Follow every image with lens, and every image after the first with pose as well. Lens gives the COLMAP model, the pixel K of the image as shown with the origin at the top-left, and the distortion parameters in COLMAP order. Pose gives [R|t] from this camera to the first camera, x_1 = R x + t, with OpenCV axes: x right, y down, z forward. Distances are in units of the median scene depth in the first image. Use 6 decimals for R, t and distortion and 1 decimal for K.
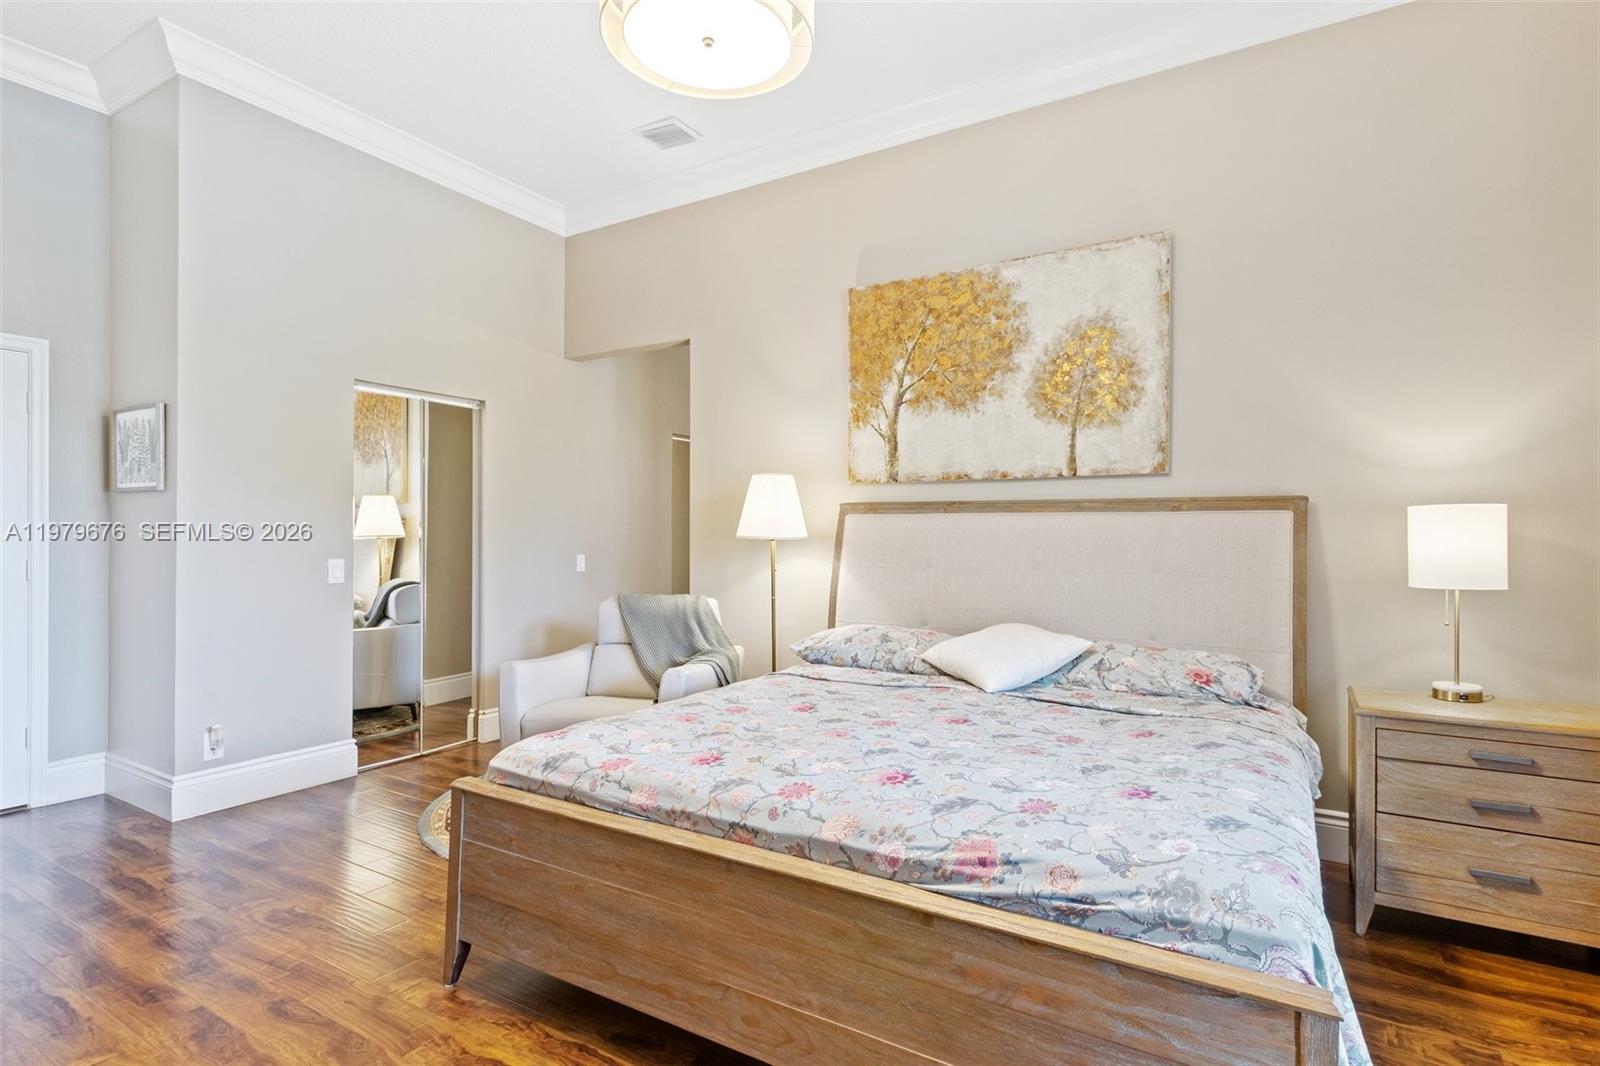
lens RADIAL K [[776.8, 0, 792.0], [0, 776.8, 532.4], [0, 0, 1]] dist [-0.001254, -0.000303]
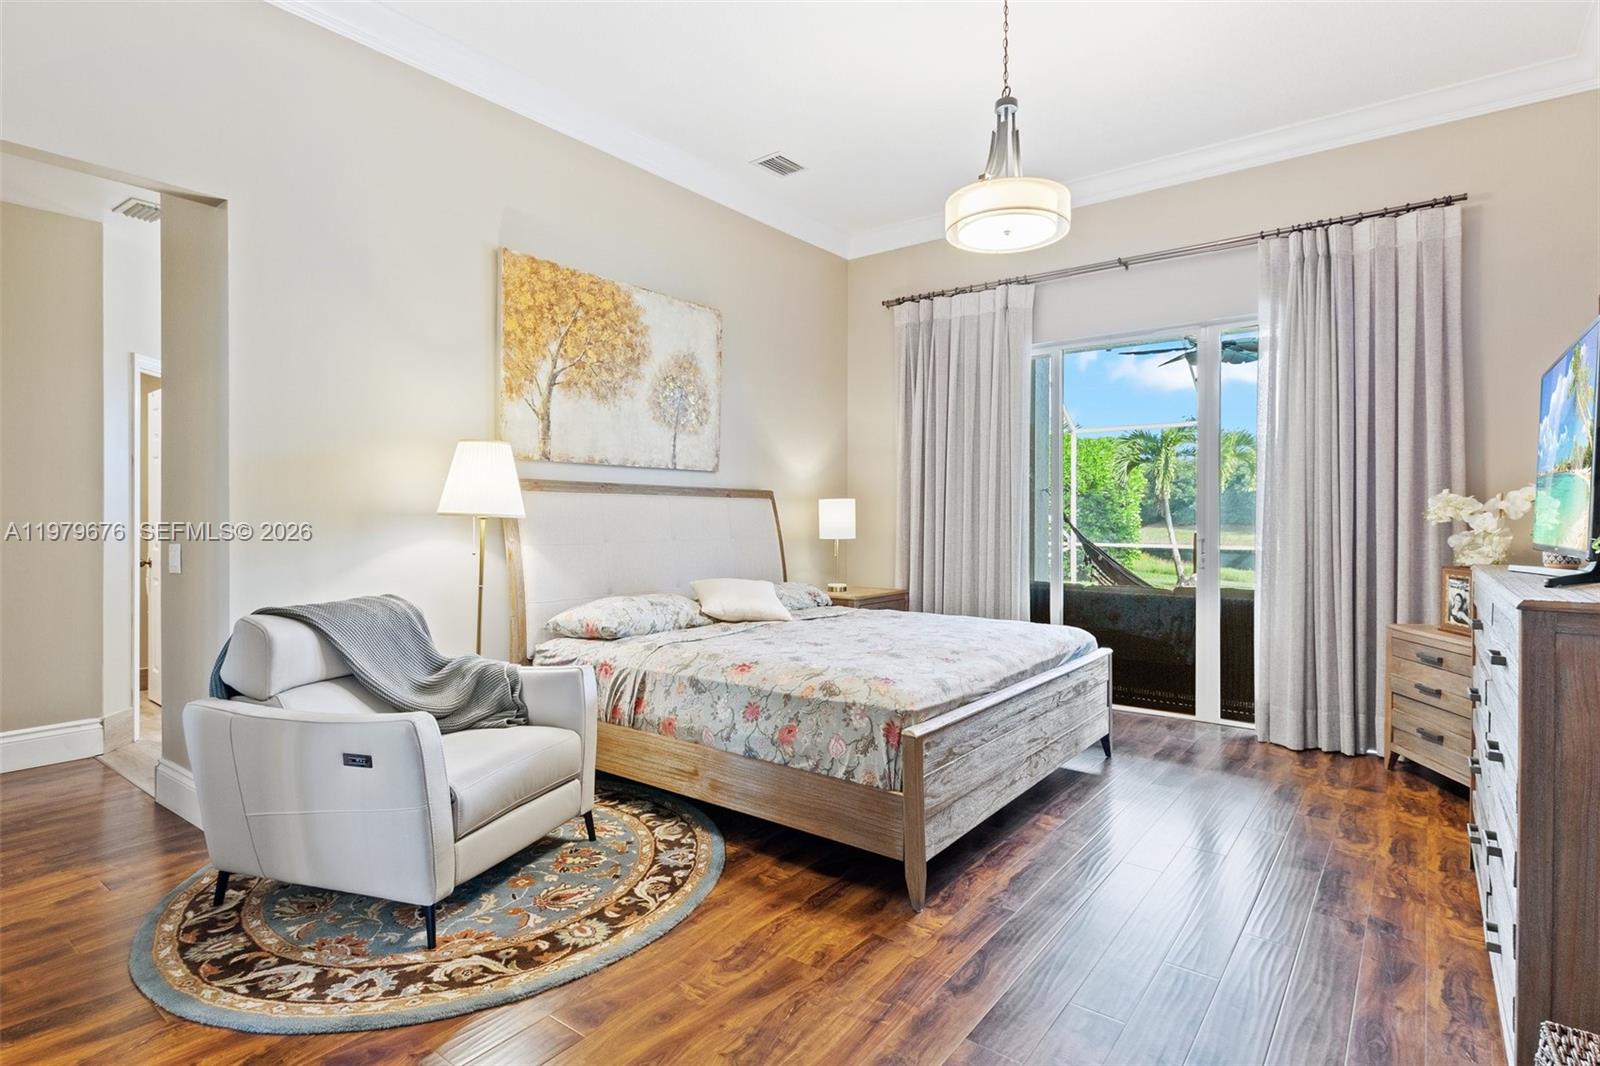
lens RADIAL K [[776.8, 0, 792.0], [0, 776.8, 532.4], [0, 0, 1]] dist [-0.001254, -0.000303]
pose [[0.152284, -0.023981, 0.988046, -0.886347], [-0.007336, 0.999651, 0.025393, 0.001235], [-0.988310, -0.011115, 0.152055, 0.569387]]
